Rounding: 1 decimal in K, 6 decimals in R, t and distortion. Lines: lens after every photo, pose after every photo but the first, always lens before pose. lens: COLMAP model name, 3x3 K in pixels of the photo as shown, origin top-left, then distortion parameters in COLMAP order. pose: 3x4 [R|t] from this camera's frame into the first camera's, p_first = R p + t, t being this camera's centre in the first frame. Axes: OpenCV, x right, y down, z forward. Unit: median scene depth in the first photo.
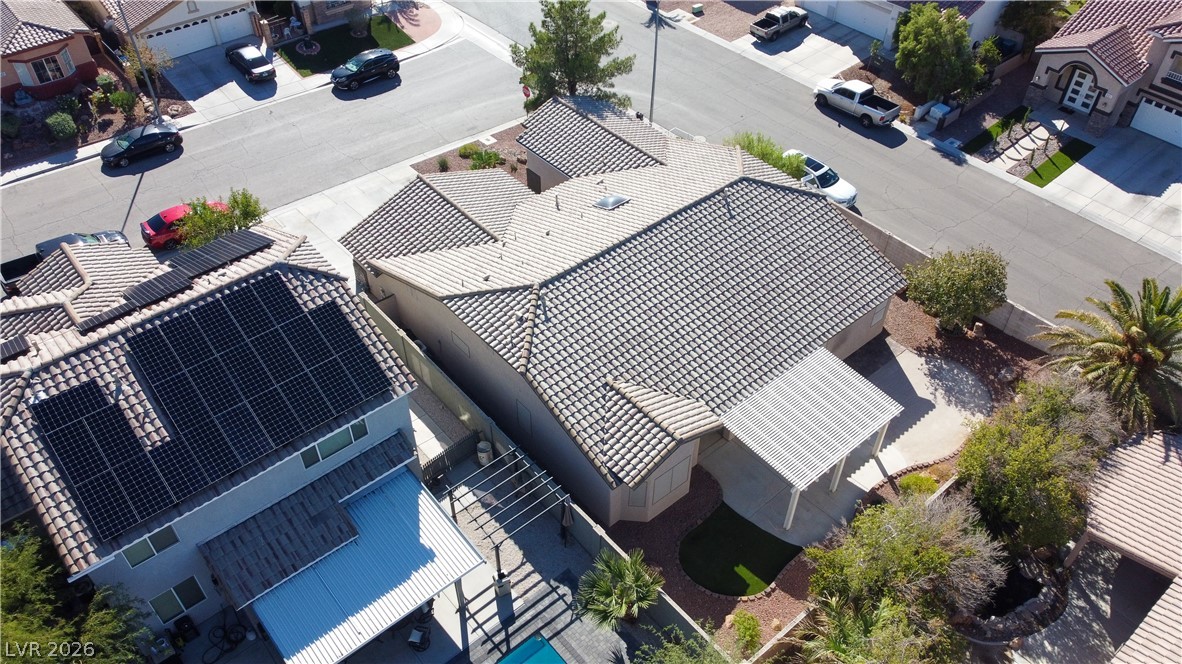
lens RADIAL K [[891.7, 0, 587.9], [0, 891.7, 334.7], [0, 0, 1]] dist [0.002187, -0.005503]
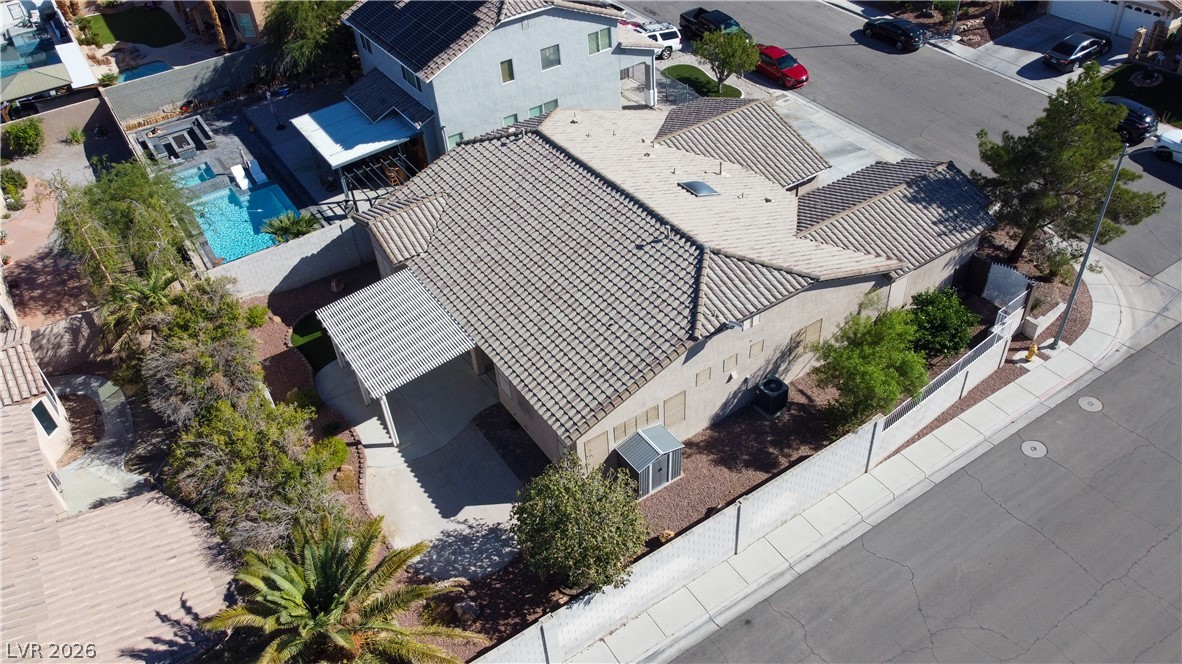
lens RADIAL K [[891.7, 0, 587.9], [0, 891.7, 334.7], [0, 0, 1]] dist [0.002187, -0.005503]
pose [[-0.123174, 0.639755, -0.758645, 0.628594], [-0.631751, 0.539003, 0.557105, -0.384117], [0.765322, 0.547896, 0.337775, 0.530535]]
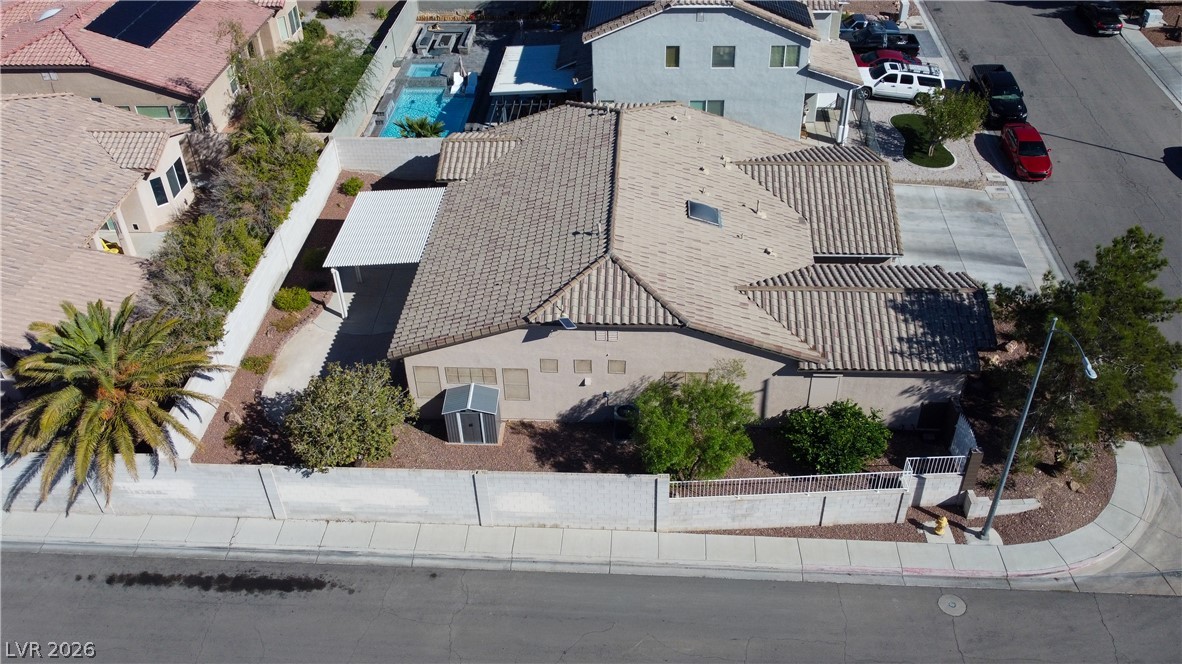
lens RADIAL K [[987.3, 0, 586.0], [0, 987.3, 333.6], [0, 0, 1]] dist [0.011739, -0.006898]
pose [[-0.691924, 0.450182, -0.564427, 0.541475], [-0.479683, 0.297627, 0.825423, -0.657809], [0.539579, 0.841875, 0.010009, 0.789473]]
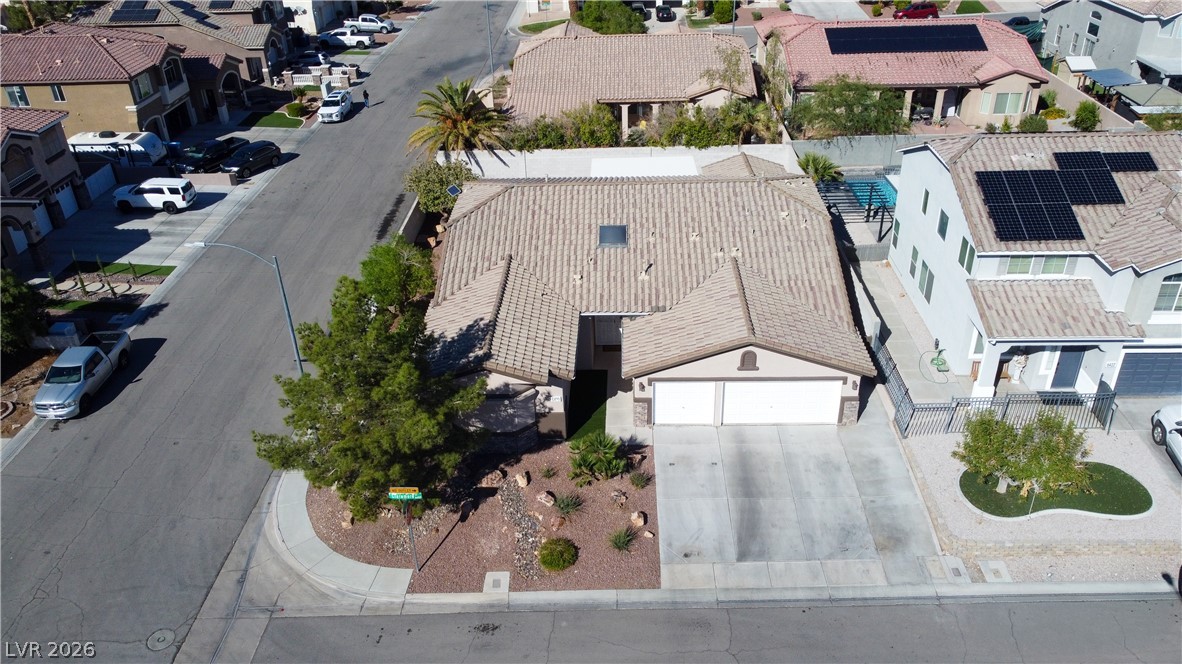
lens RADIAL K [[898.3, 0, 591.0], [0, 898.3, 332.0], [0, 0, 1]] dist [-0.002423, 0.000040]
pose [[-0.743801, -0.321161, 0.586188, -0.436515], [0.480416, 0.352872, 0.802921, -0.701793], [-0.464716, 0.878827, -0.108176, 0.930472]]
